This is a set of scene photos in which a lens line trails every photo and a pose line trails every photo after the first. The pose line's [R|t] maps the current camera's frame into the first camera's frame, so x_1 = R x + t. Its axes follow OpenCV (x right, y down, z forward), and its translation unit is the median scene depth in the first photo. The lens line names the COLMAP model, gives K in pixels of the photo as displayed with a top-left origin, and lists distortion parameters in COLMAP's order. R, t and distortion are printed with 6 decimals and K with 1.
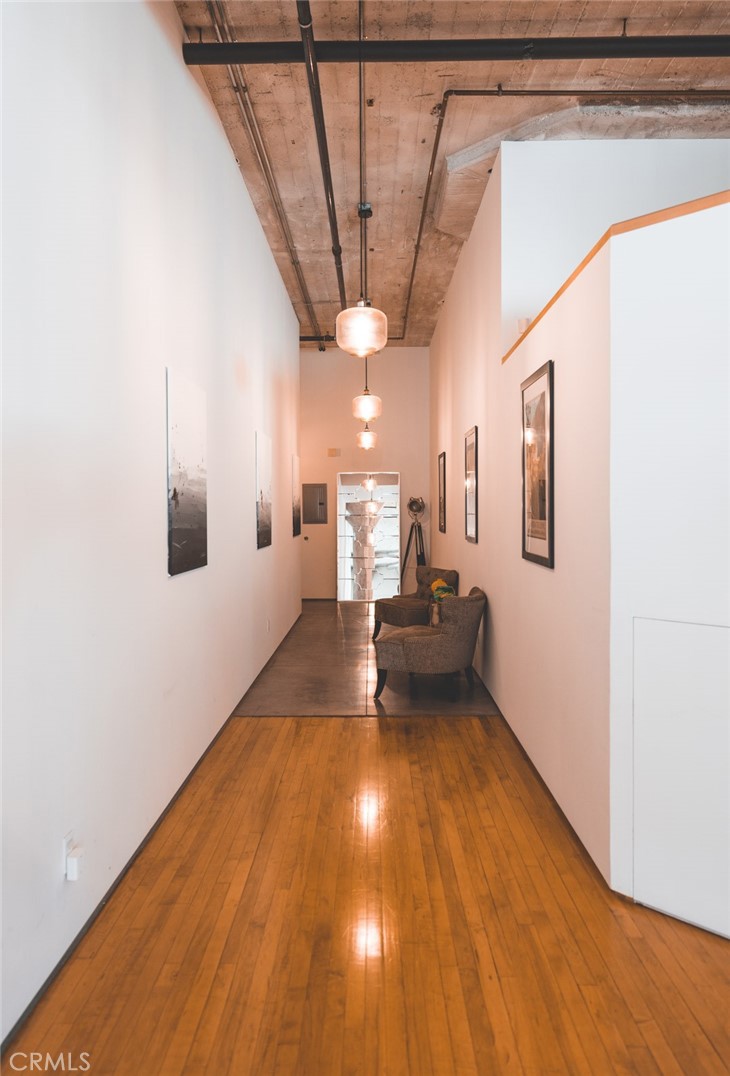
lens RADIAL K [[716.8, 0, 364.1], [0, 716.8, 533.4], [0, 0, 1]] dist [0.001112, -0.000633]
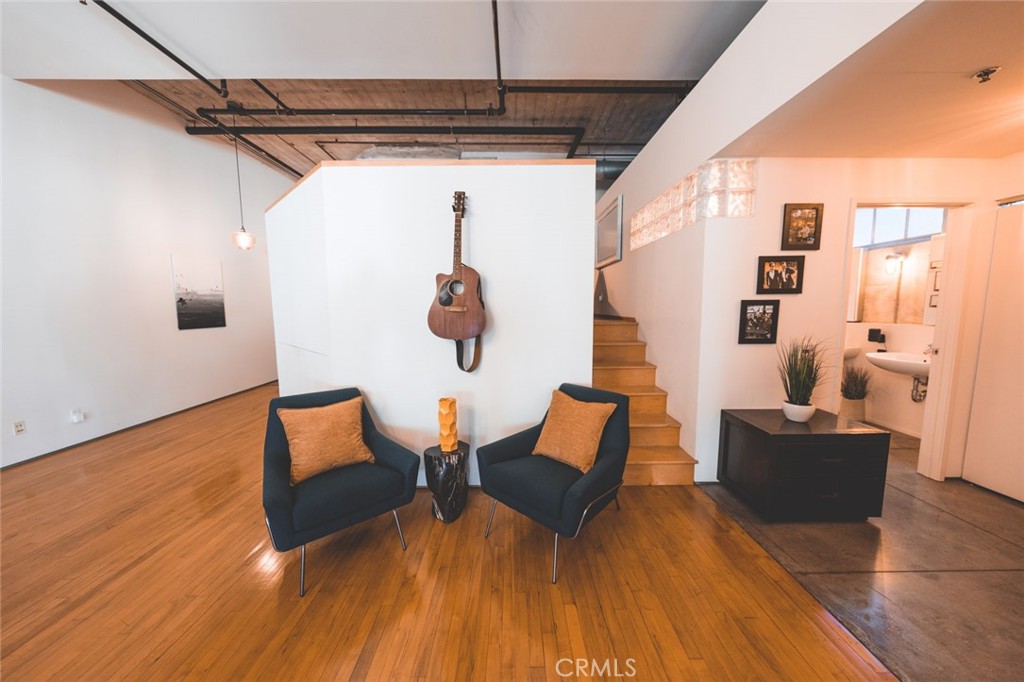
lens RADIAL K [[345.6, 0, 511.7], [0, 345.6, 341.3], [0, 0, 1]] dist [-0.007579, 0.002216]
pose [[0.999759, 0.001668, 0.021868, 0.789871], [-0.003116, 0.997792, 0.066347, 0.010038], [-0.021709, -0.066399, 0.997557, -0.286729]]
